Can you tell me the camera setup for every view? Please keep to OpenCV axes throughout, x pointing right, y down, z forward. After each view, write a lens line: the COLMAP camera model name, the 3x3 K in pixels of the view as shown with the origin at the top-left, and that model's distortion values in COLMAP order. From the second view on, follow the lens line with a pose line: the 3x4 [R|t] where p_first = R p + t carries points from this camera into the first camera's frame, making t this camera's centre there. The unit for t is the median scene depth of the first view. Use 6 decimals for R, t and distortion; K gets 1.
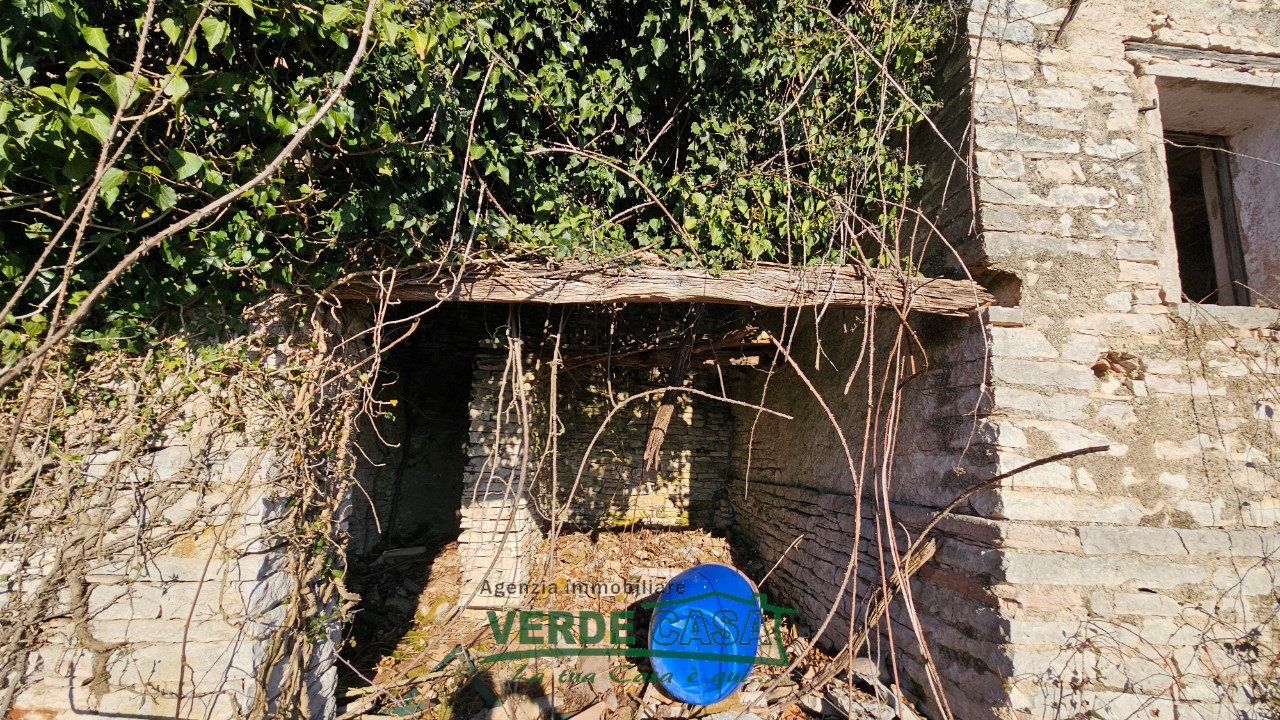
lens RADIAL K [[523.8, 0, 640.0], [0, 523.8, 360.0], [0, 0, 1]] dist [0.001093, 0.000596]
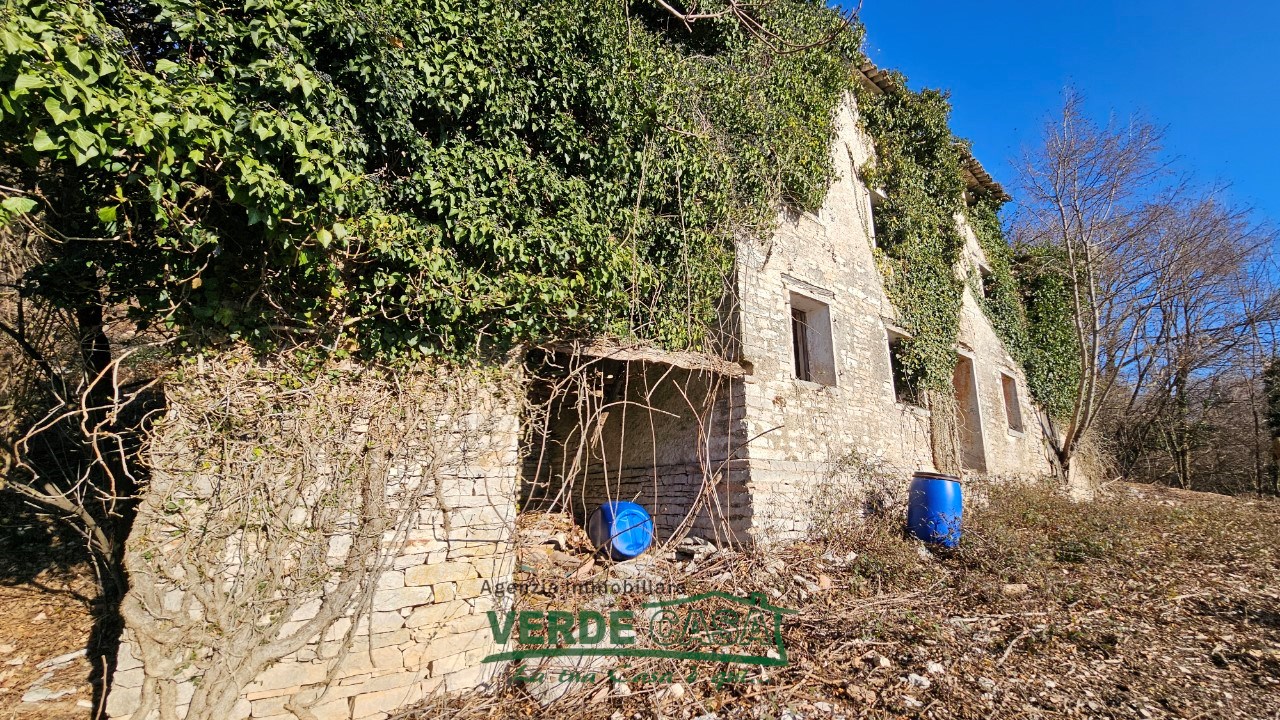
lens RADIAL K [[523.8, 0, 640.0], [0, 523.8, 360.0], [0, 0, 1]] dist [0.001093, 0.000596]
pose [[0.834184, 0.093998, 0.543417, -1.116363], [-0.052016, 0.994385, -0.092157, 0.084299], [-0.549028, 0.048609, 0.834389, -0.815264]]
